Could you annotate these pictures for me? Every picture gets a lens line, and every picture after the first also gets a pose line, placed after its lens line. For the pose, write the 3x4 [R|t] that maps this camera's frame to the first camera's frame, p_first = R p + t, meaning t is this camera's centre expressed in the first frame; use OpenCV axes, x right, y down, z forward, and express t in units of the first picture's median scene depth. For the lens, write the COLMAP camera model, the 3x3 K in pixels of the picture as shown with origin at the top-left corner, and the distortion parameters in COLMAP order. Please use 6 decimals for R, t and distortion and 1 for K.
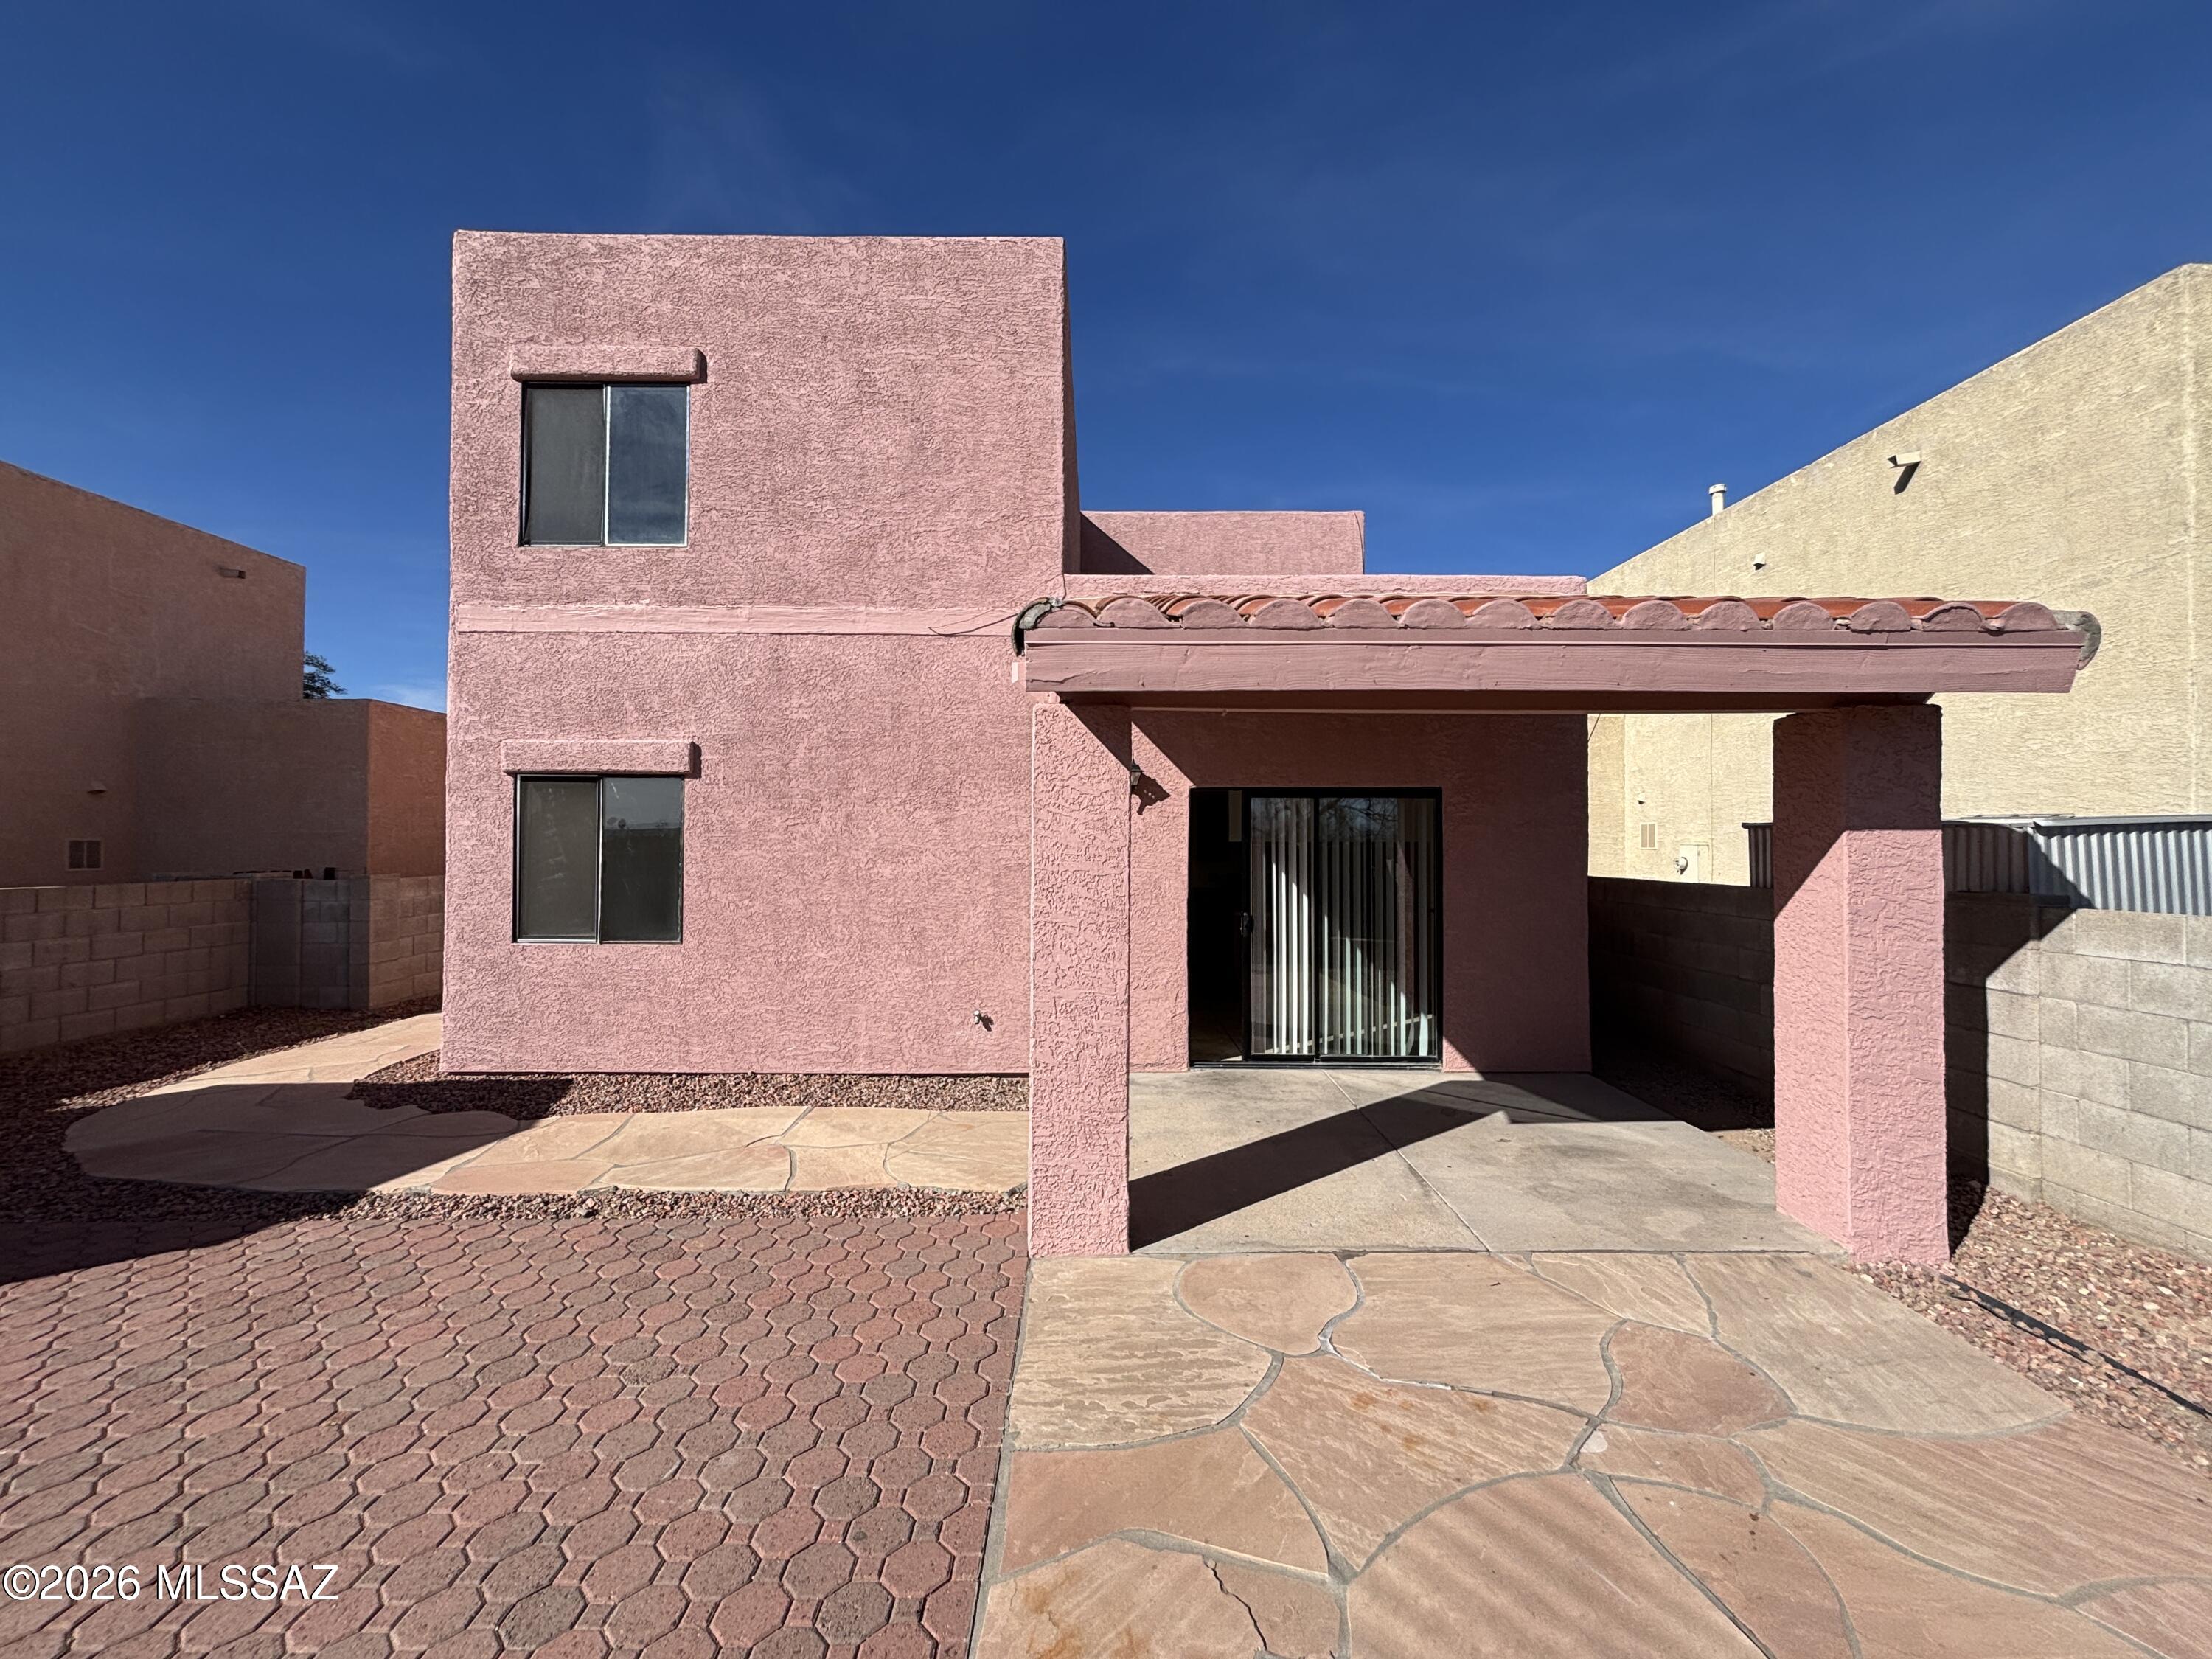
lens RADIAL K [[891.4, 0, 1103.8], [0, 891.4, 826.9], [0, 0, 1]] dist [-0.000491, 0.000122]
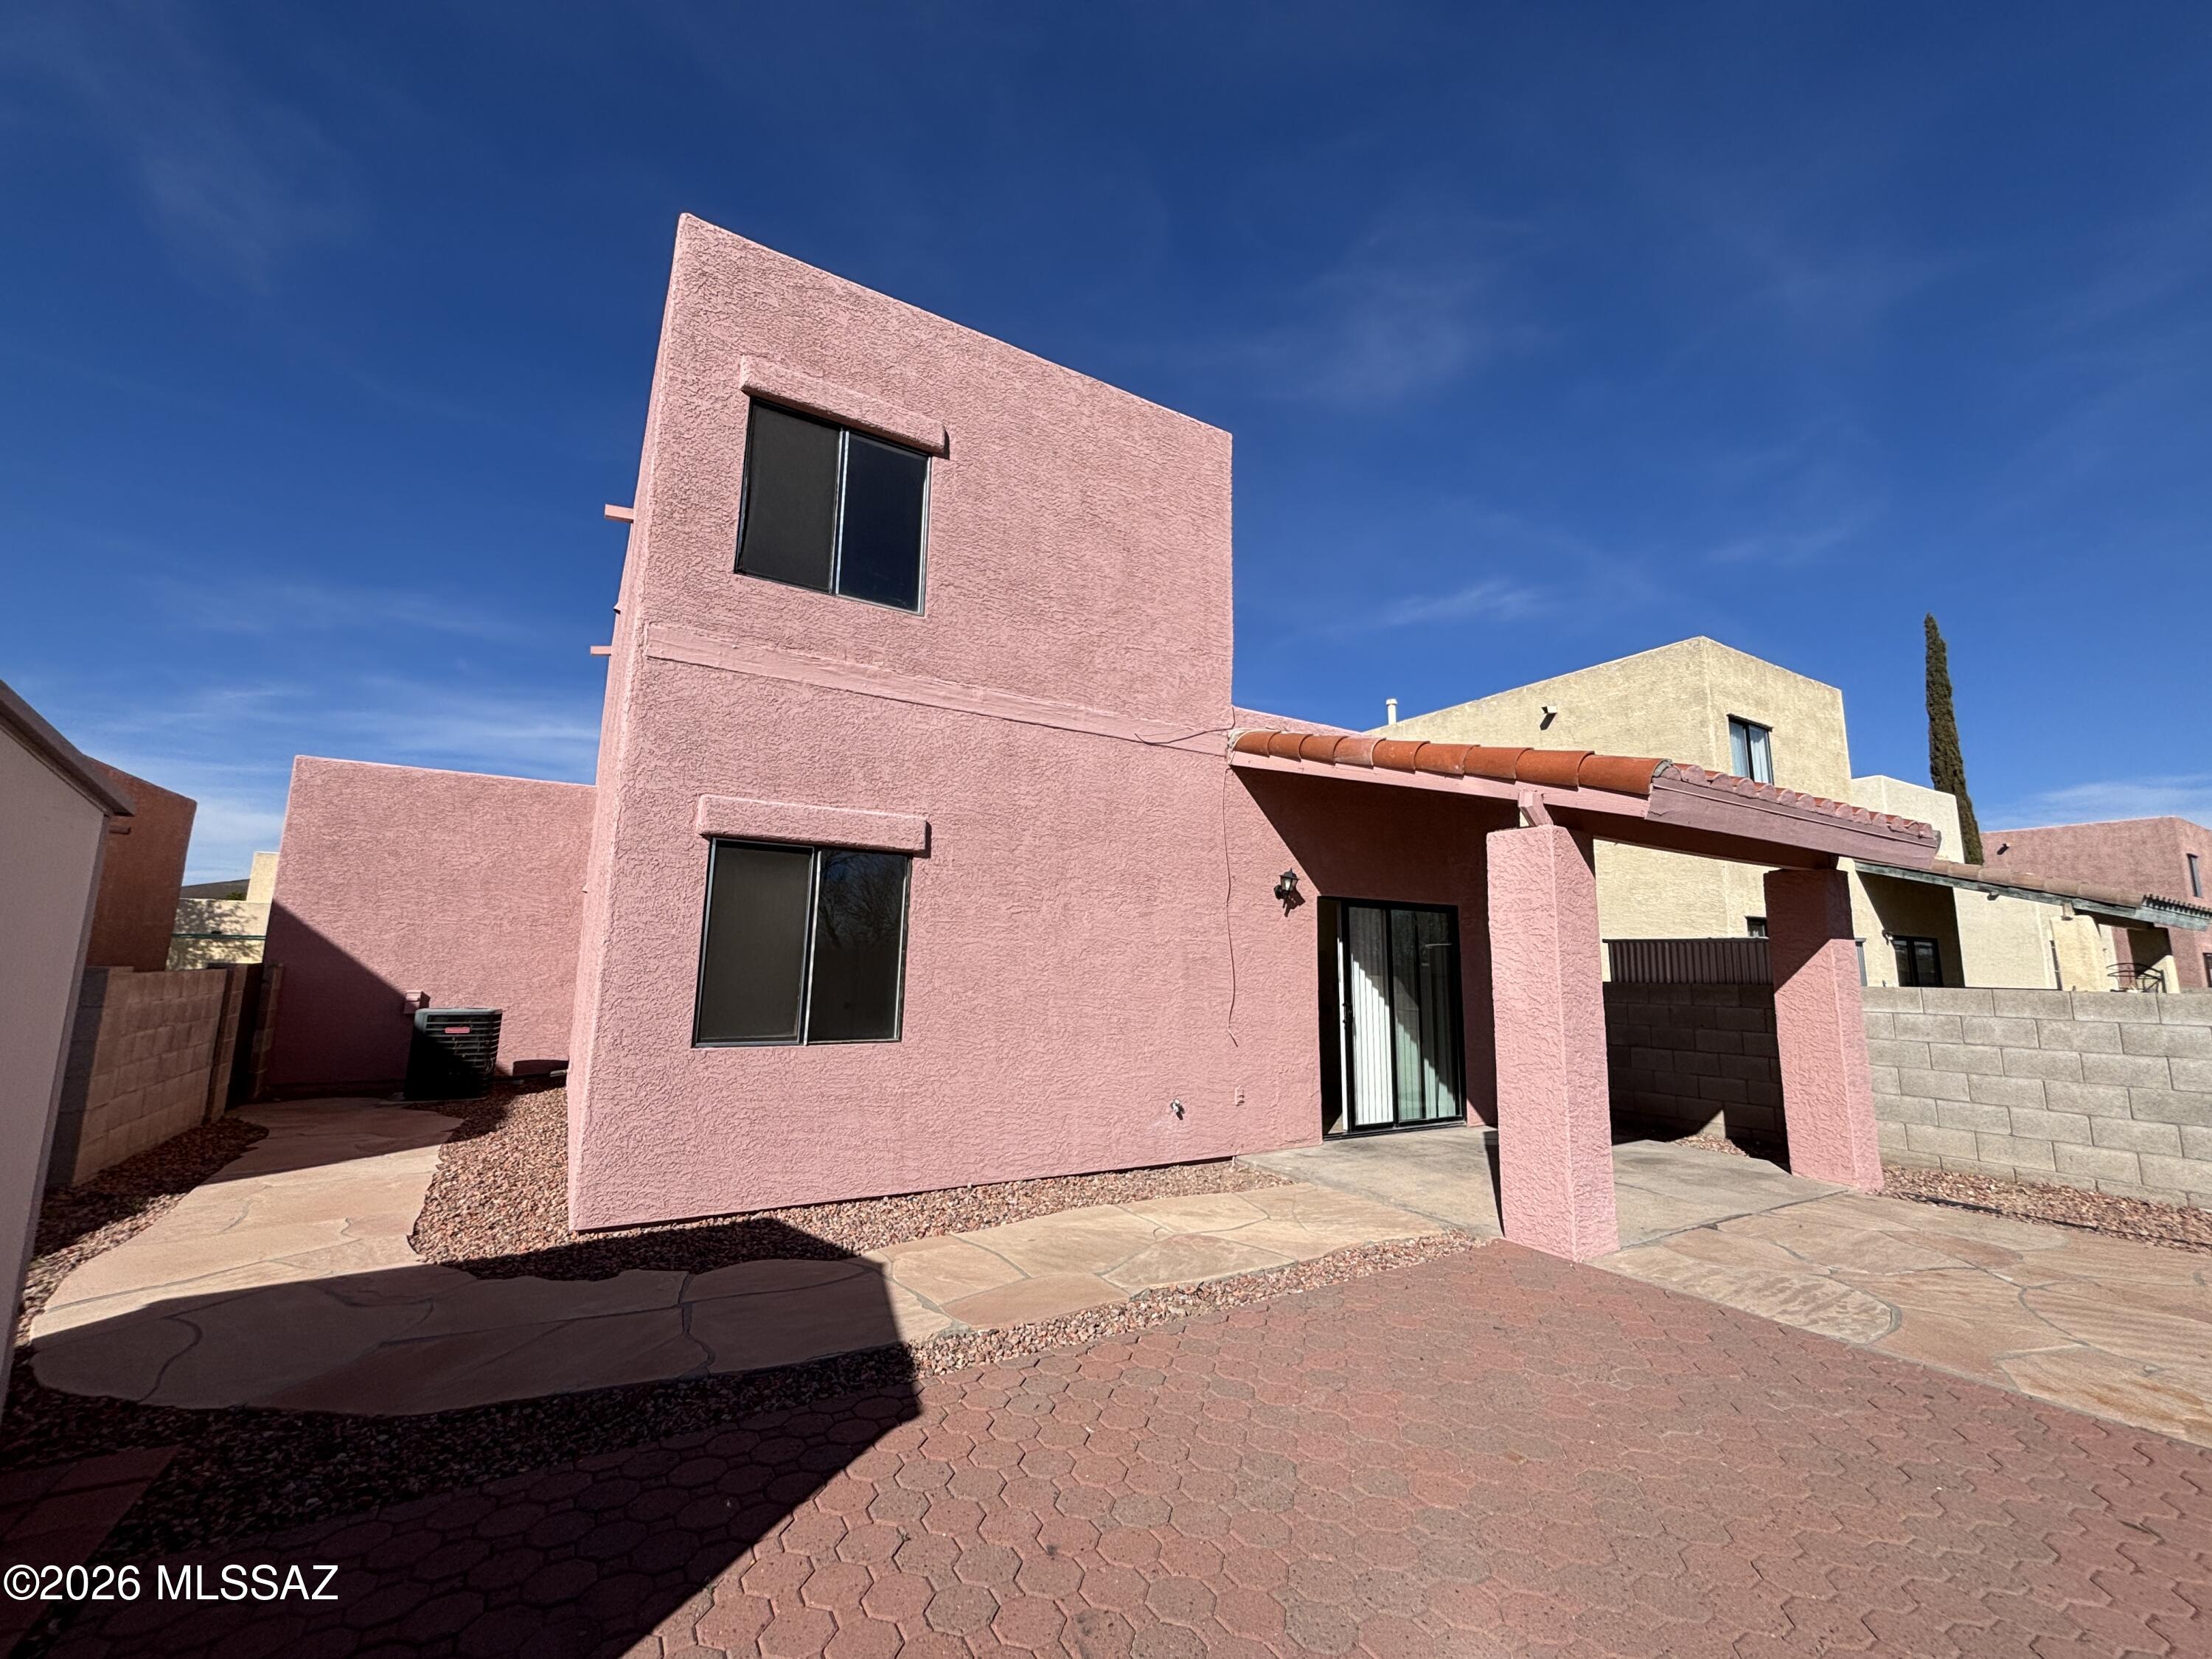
lens RADIAL K [[891.4, 0, 1103.7], [0, 891.4, 828.5], [0, 0, 1]] dist [-0.000491, 0.000122]
pose [[0.862156, 0.089540, 0.498667, -0.756982], [-0.023644, 0.990297, -0.136938, 0.036689], [-0.506090, 0.106272, 0.855908, 0.113583]]
